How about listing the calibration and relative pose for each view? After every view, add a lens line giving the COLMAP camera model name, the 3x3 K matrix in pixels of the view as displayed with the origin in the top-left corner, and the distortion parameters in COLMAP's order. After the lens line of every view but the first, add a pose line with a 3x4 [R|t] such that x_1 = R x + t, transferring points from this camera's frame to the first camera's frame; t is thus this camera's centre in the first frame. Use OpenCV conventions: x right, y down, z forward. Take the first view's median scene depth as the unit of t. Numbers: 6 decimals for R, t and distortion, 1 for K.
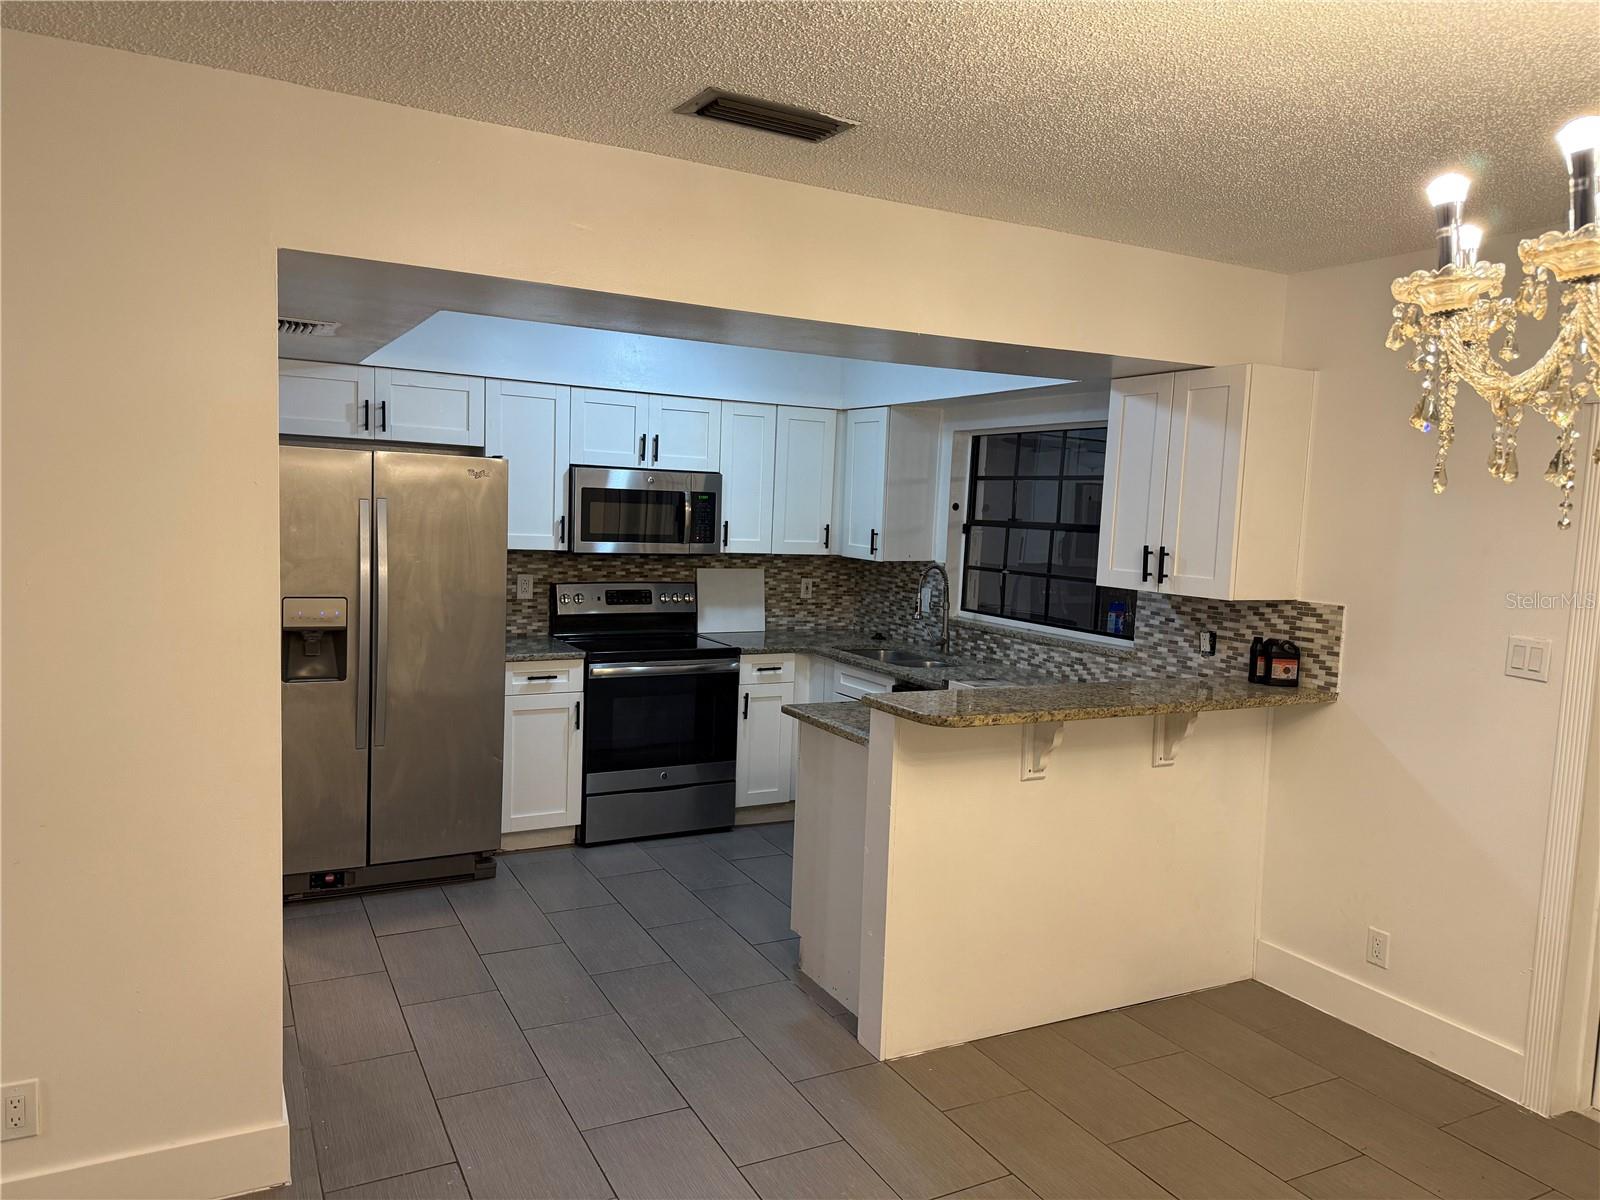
lens RADIAL K [[1138.9, 0, 807.7], [0, 1138.9, 600.5], [0, 0, 1]] dist [0.026661, -0.048538]
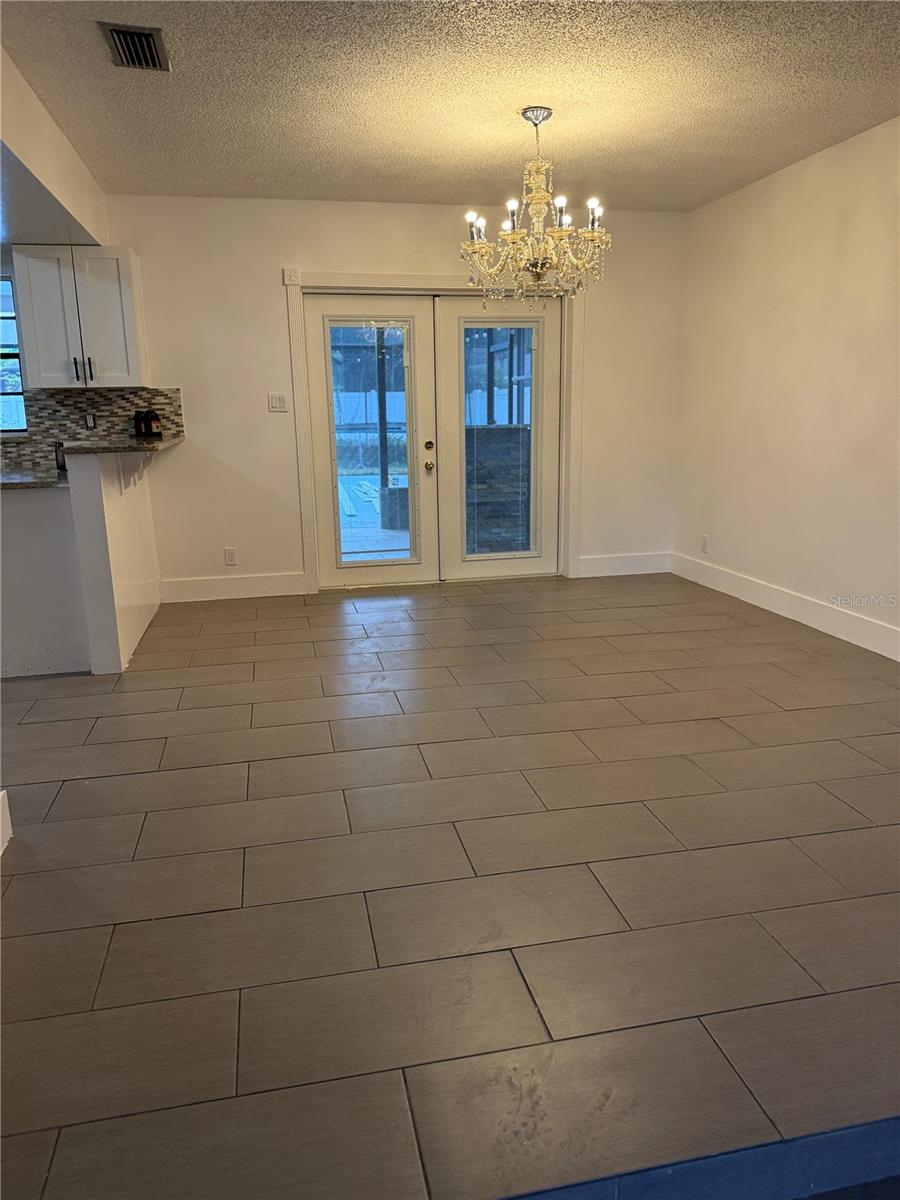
lens RADIAL K [[854.2, 0, 452.5], [0, 854.2, 594.1], [0, 0, 1]] dist [0.026661, -0.048538]
pose [[0.266115, -0.245945, 0.932038, -0.688847], [0.115510, 0.968072, 0.222473, 0.060574], [-0.956996, 0.048456, 0.286027, 0.154546]]
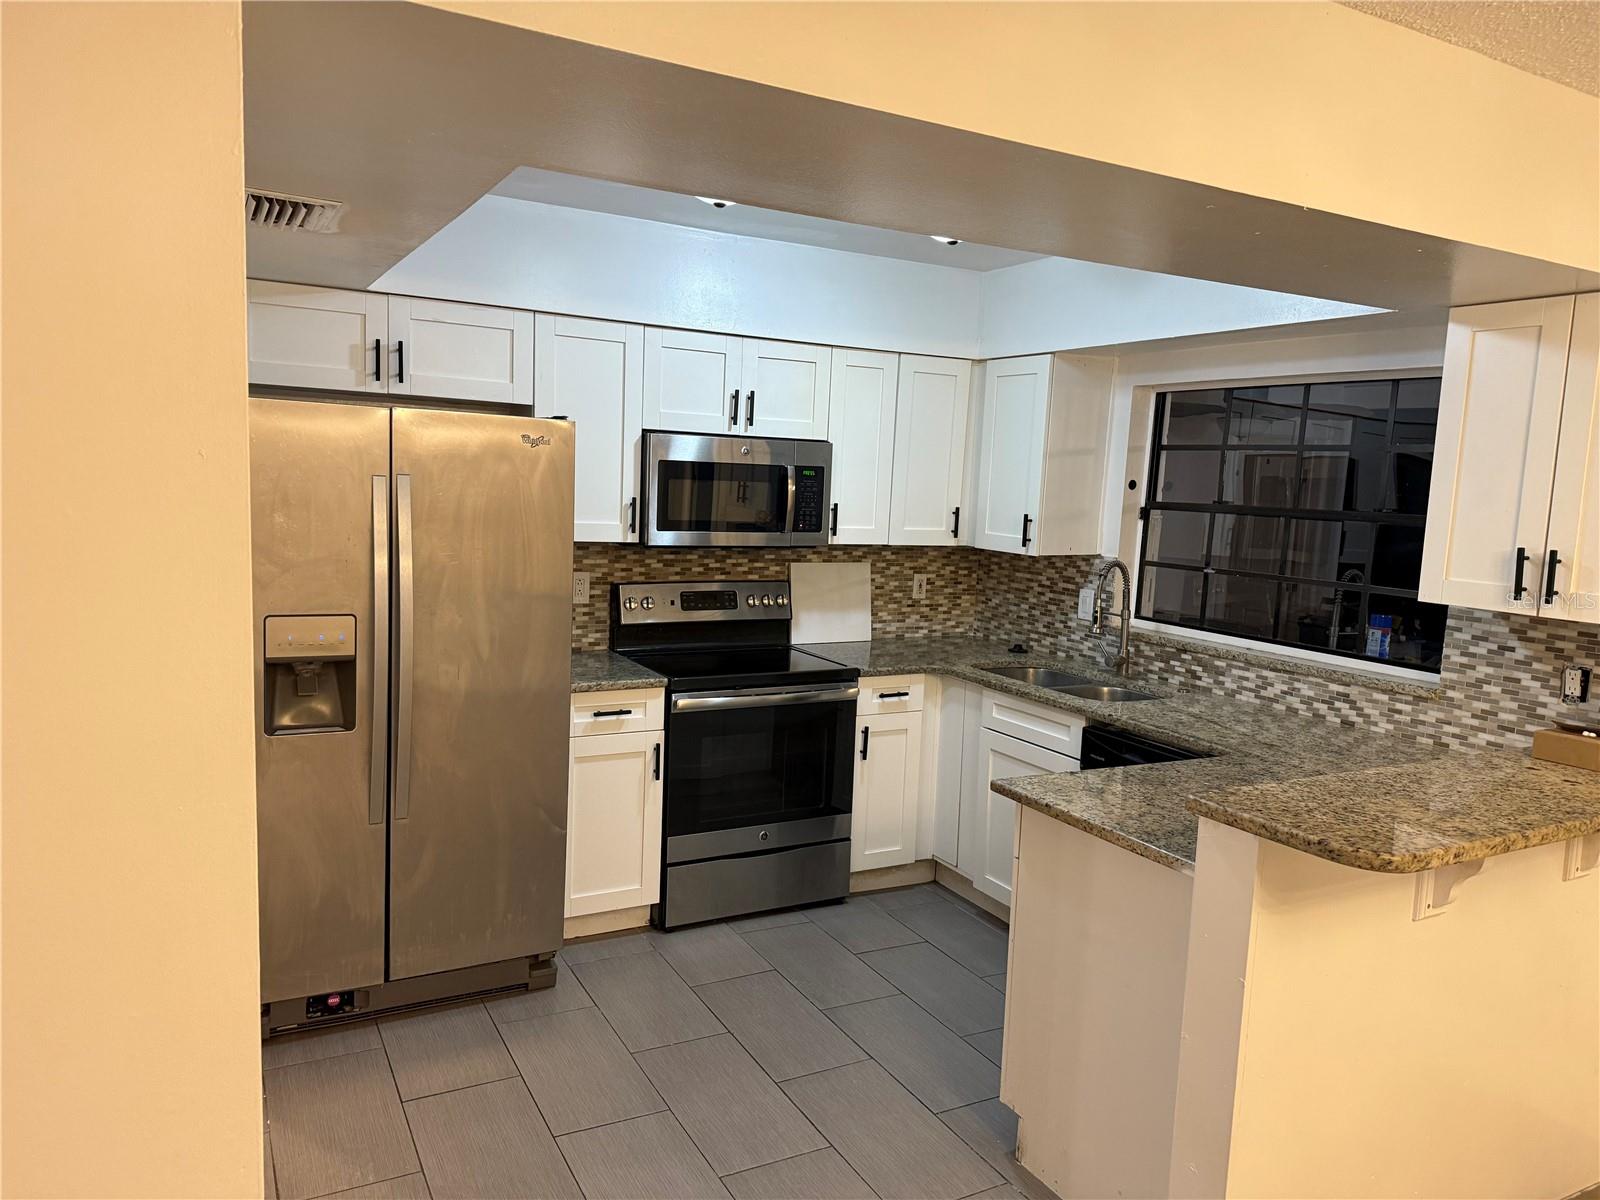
lens RADIAL K [[1138.9, 0, 792.1], [0, 1138.9, 602.0], [0, 0, 1]] dist [0.026661, -0.048538]
pose [[0.999993, 0.003048, -0.001938, -0.126992], [-0.002995, 0.999638, 0.026753, -0.029456], [0.002019, -0.026747, 0.999640, 0.282655]]
